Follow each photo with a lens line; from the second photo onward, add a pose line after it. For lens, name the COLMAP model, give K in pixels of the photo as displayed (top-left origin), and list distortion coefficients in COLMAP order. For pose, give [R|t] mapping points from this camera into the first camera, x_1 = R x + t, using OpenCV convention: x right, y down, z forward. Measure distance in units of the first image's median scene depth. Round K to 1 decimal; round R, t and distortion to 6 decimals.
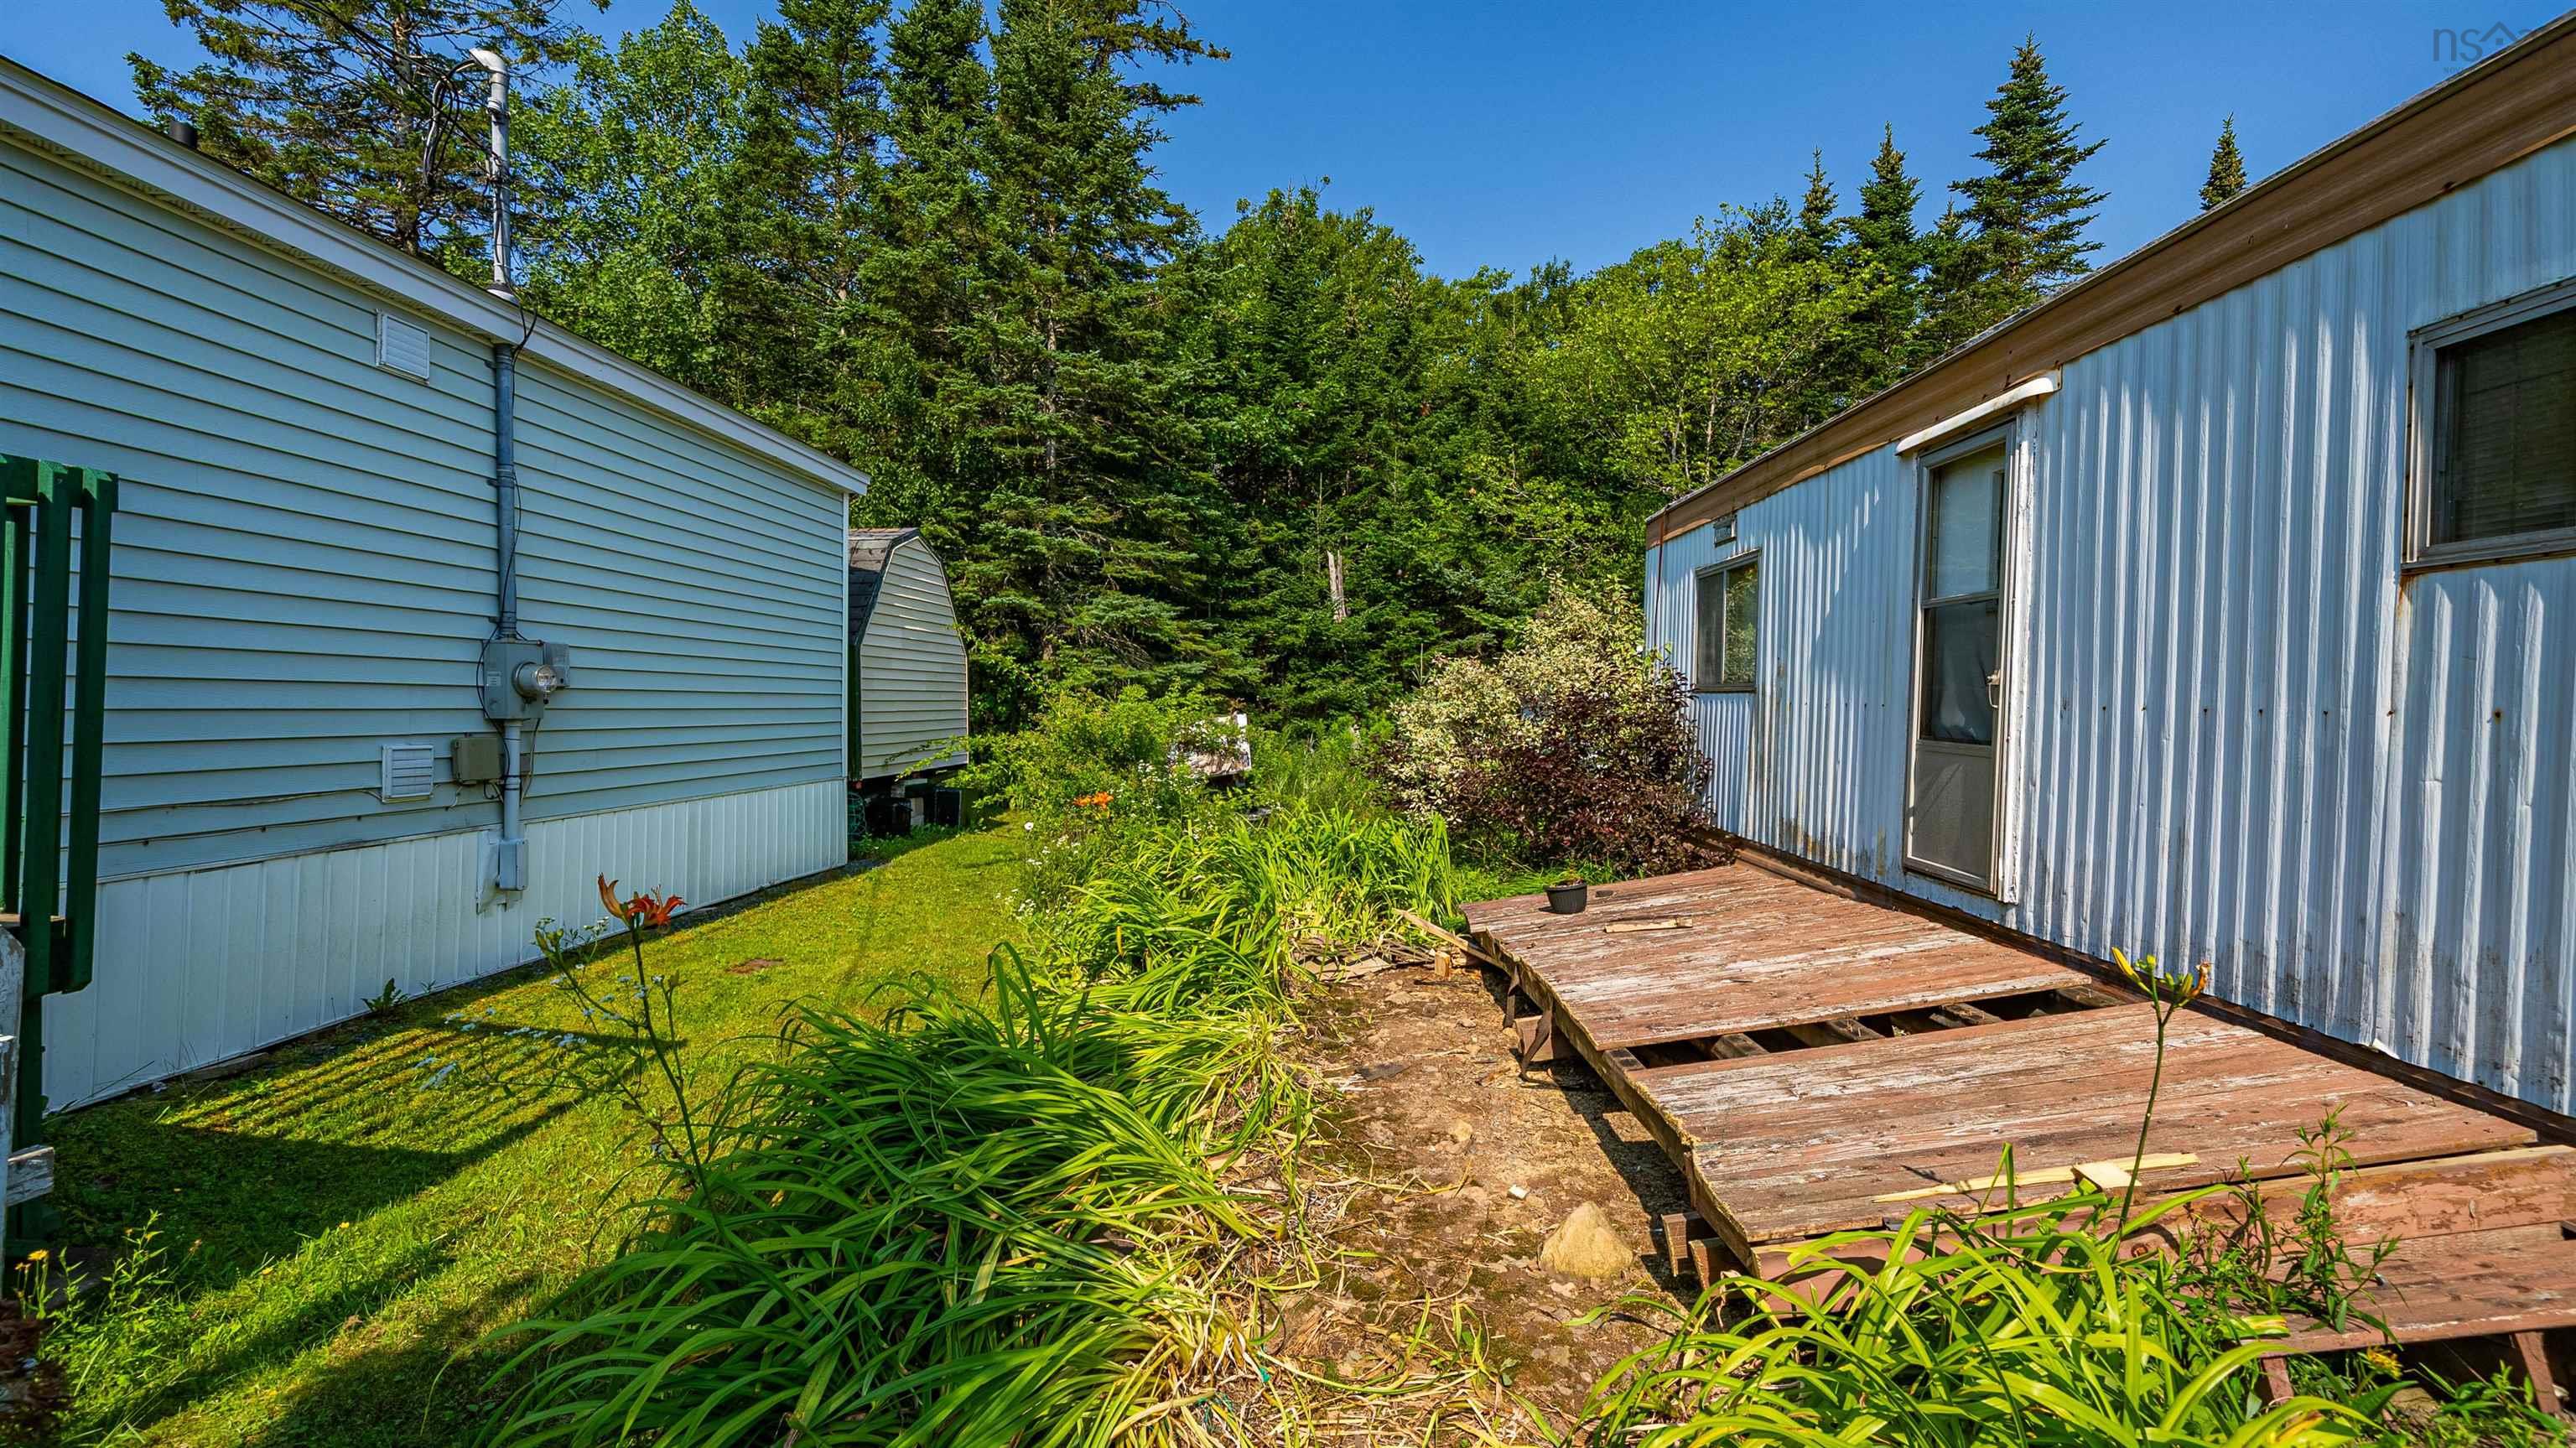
lens RADIAL K [[1017.2, 0, 1293.8], [0, 1017.2, 714.6], [0, 0, 1]] dist [0.000384, -0.000072]
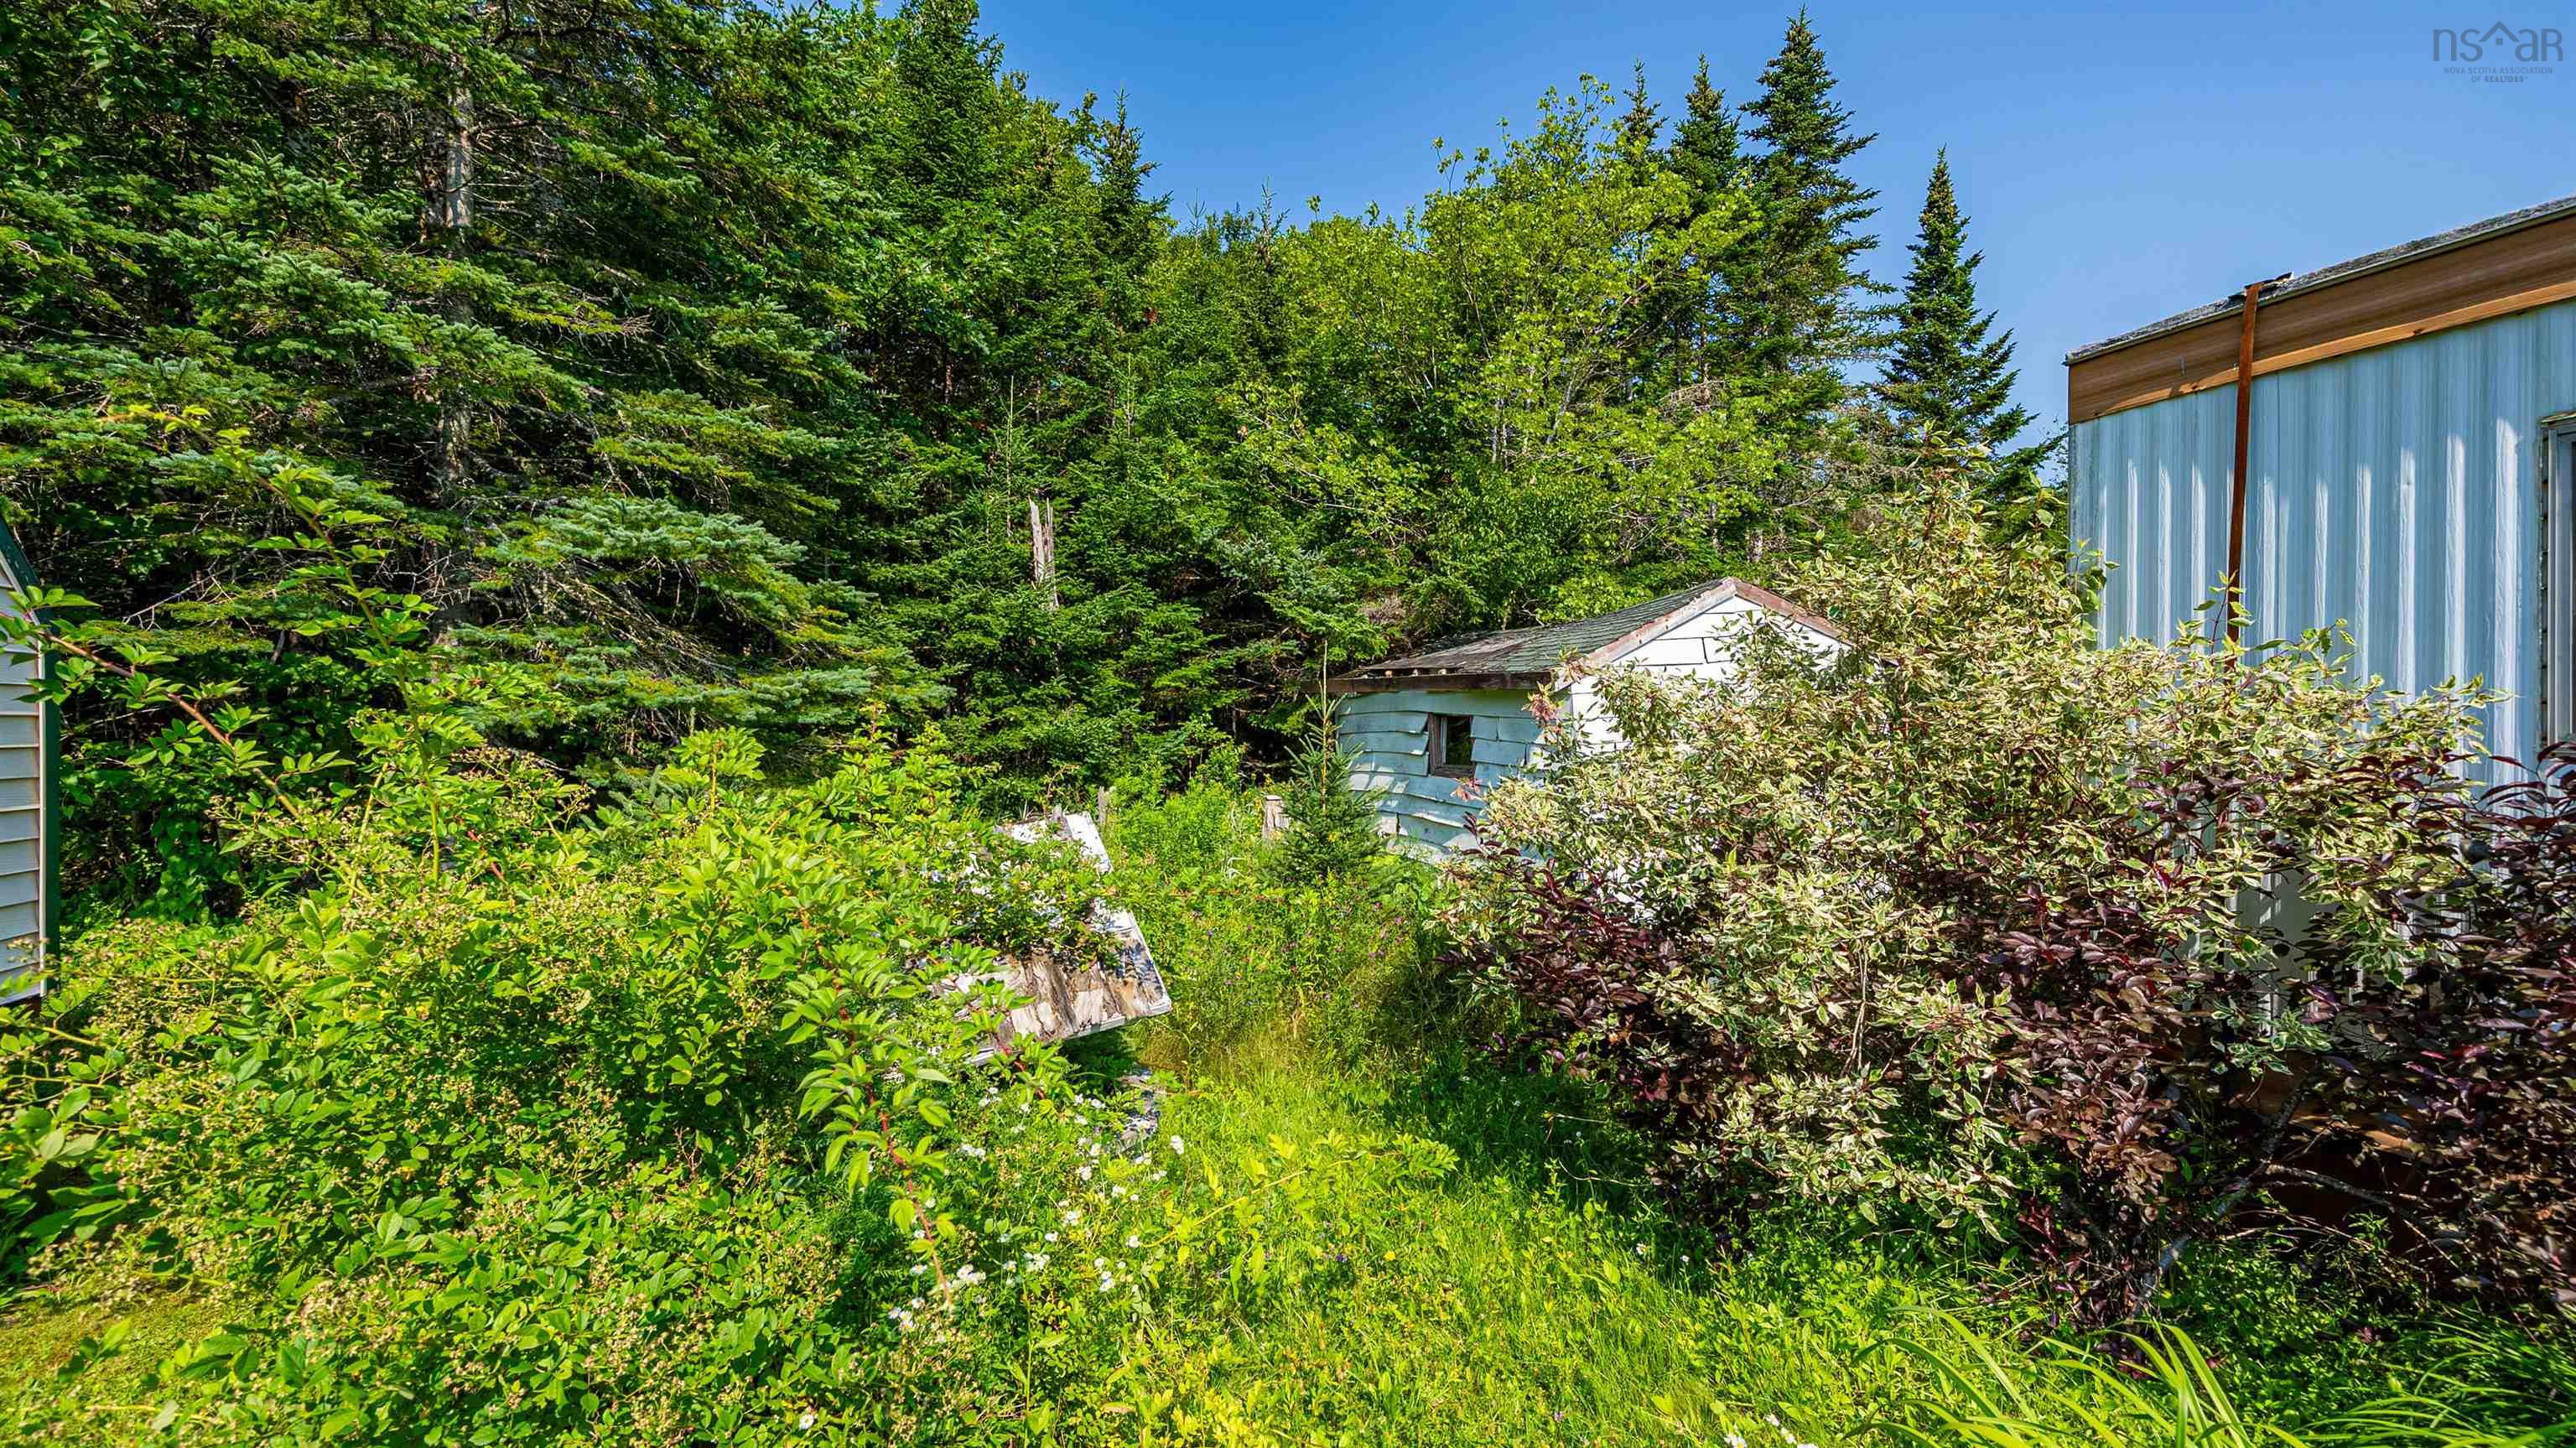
lens RADIAL K [[1017.2, 0, 1293.8], [0, 1017.2, 714.6], [0, 0, 1]] dist [0.000384, -0.000072]
pose [[0.912859, 0.000508, 0.408275, -0.094572], [0.010429, 0.999644, -0.024562, -0.018181], [-0.408142, 0.026680, 0.912529, 0.497203]]
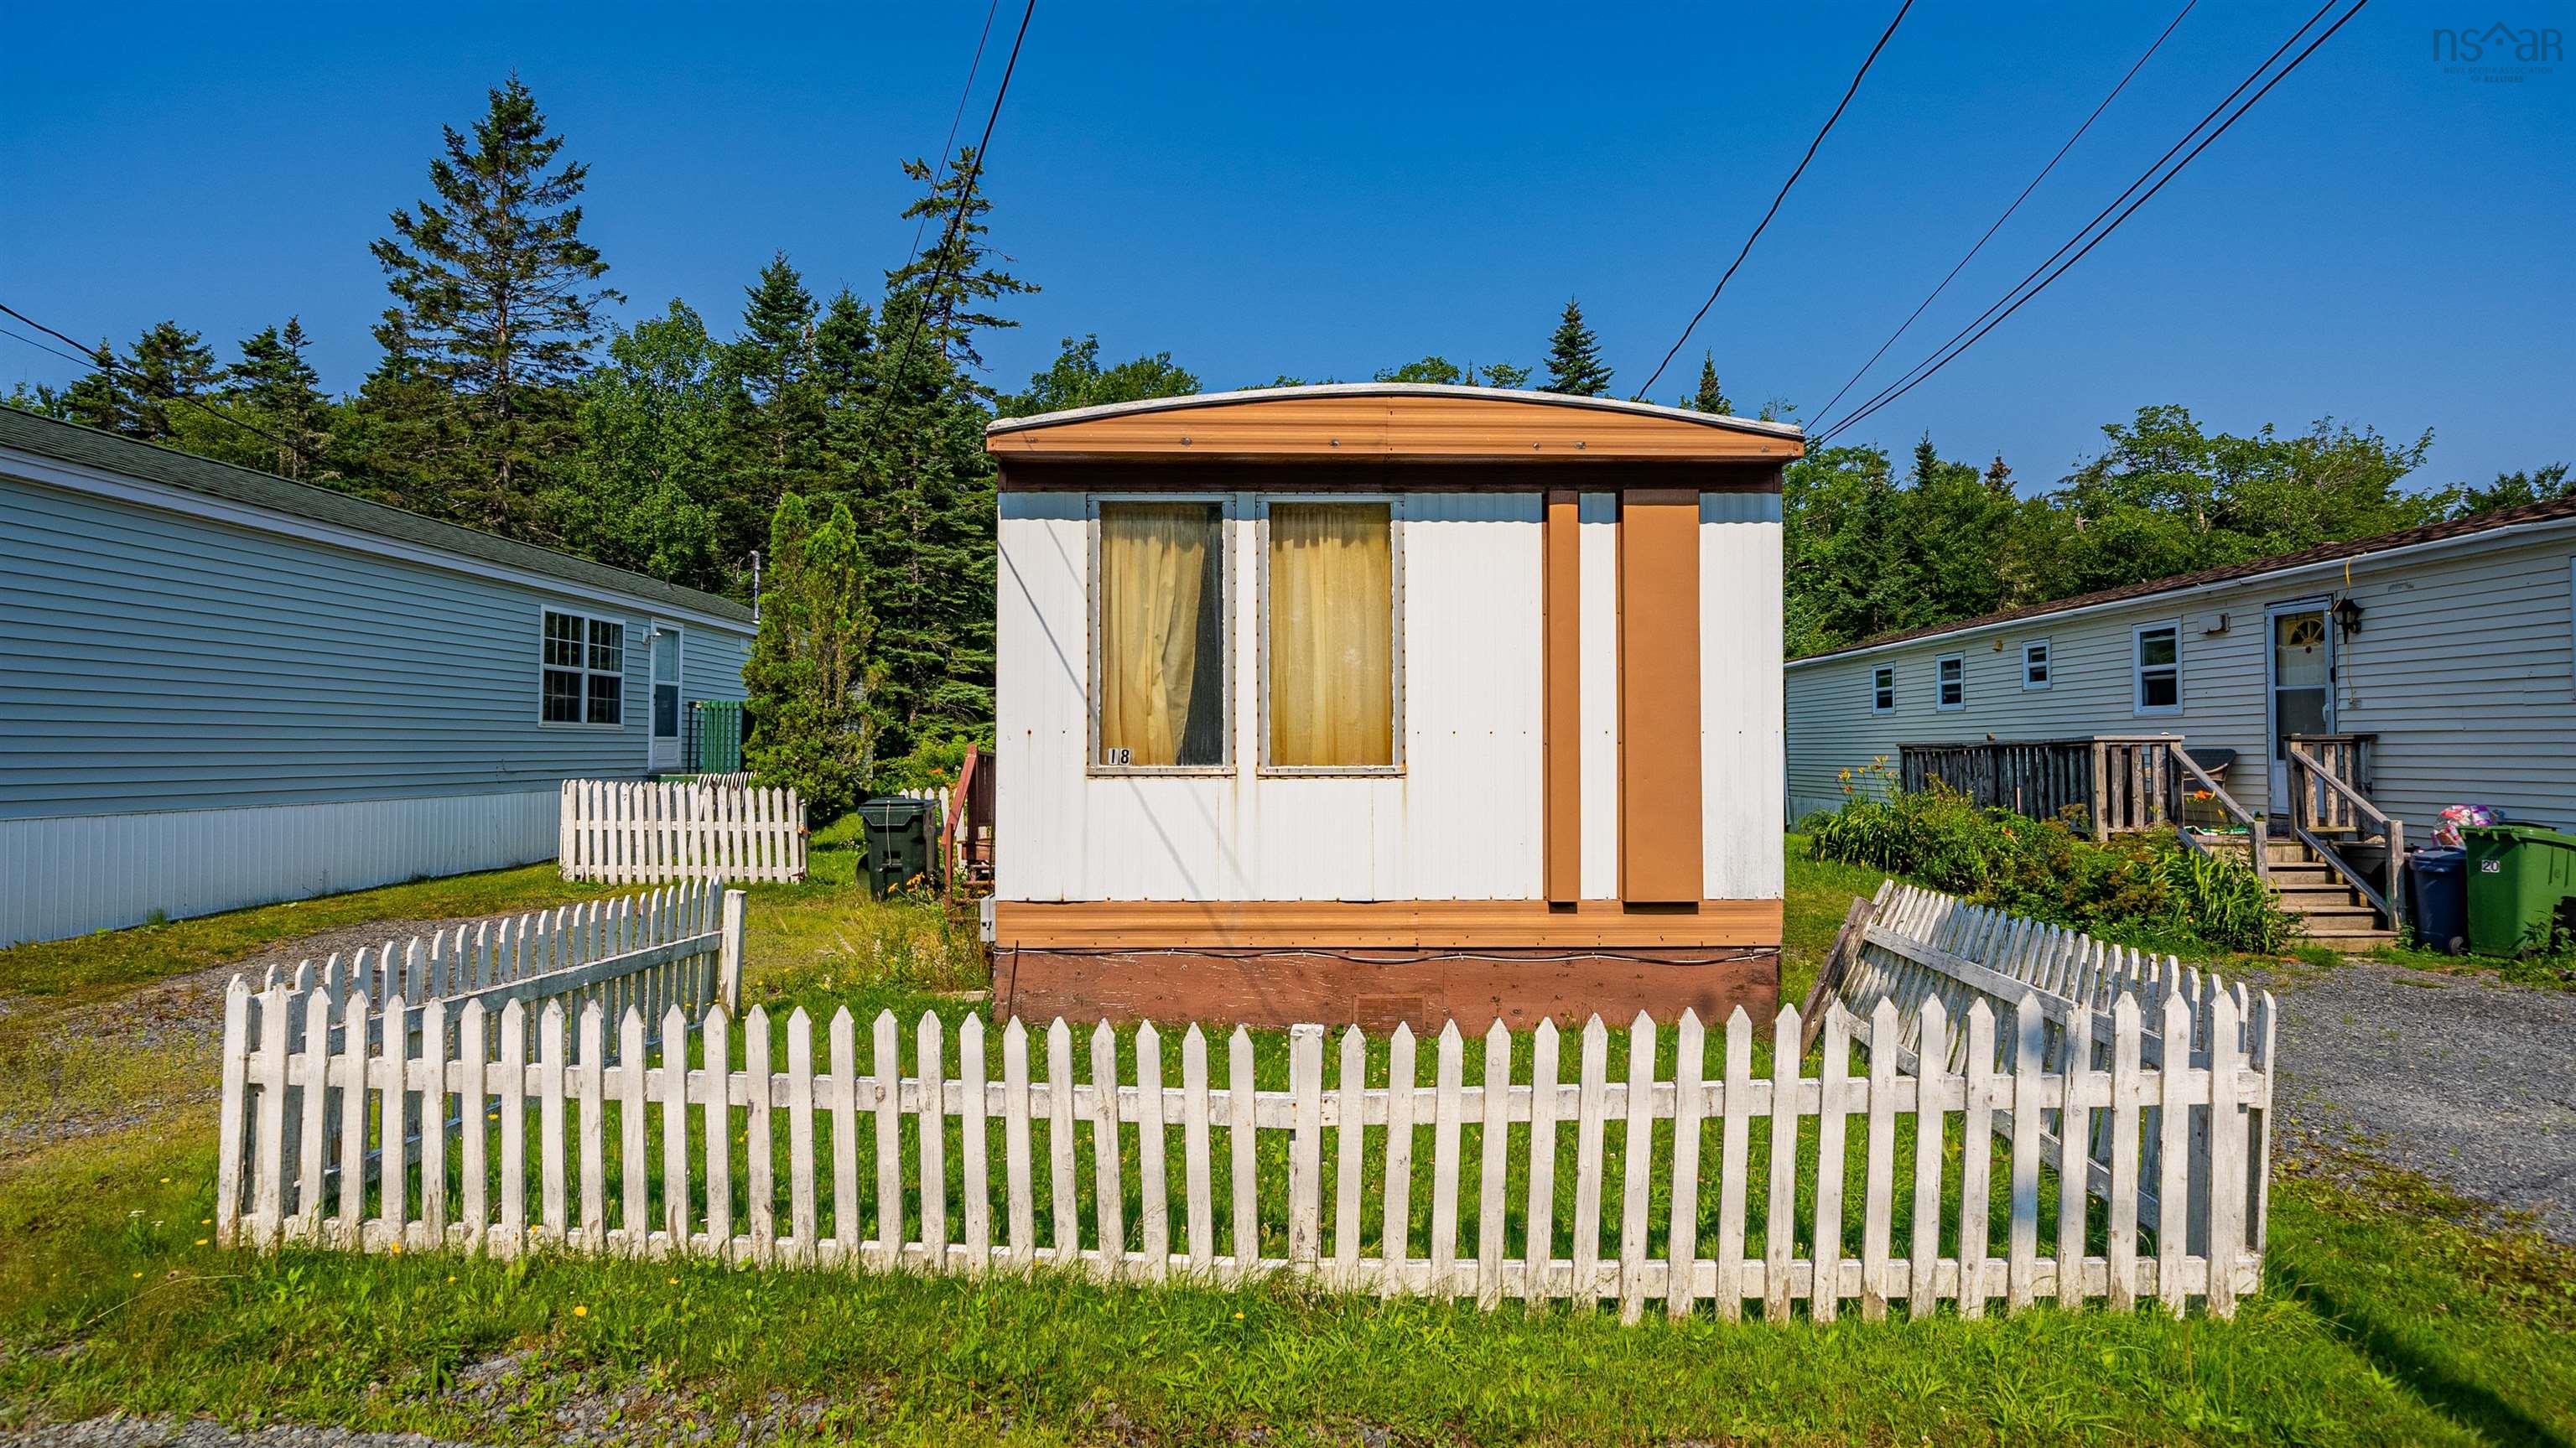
lens RADIAL K [[1376.9, 0, 1288.0], [0, 1376.9, 724.0], [0, 0, 1]] dist [-0.000184, -0.001186]
pose [[0.999068, -0.007438, 0.042519, 0.287421], [0.008847, 0.999414, -0.033056, 0.034480], [-0.042248, 0.033402, 0.998549, -1.337488]]
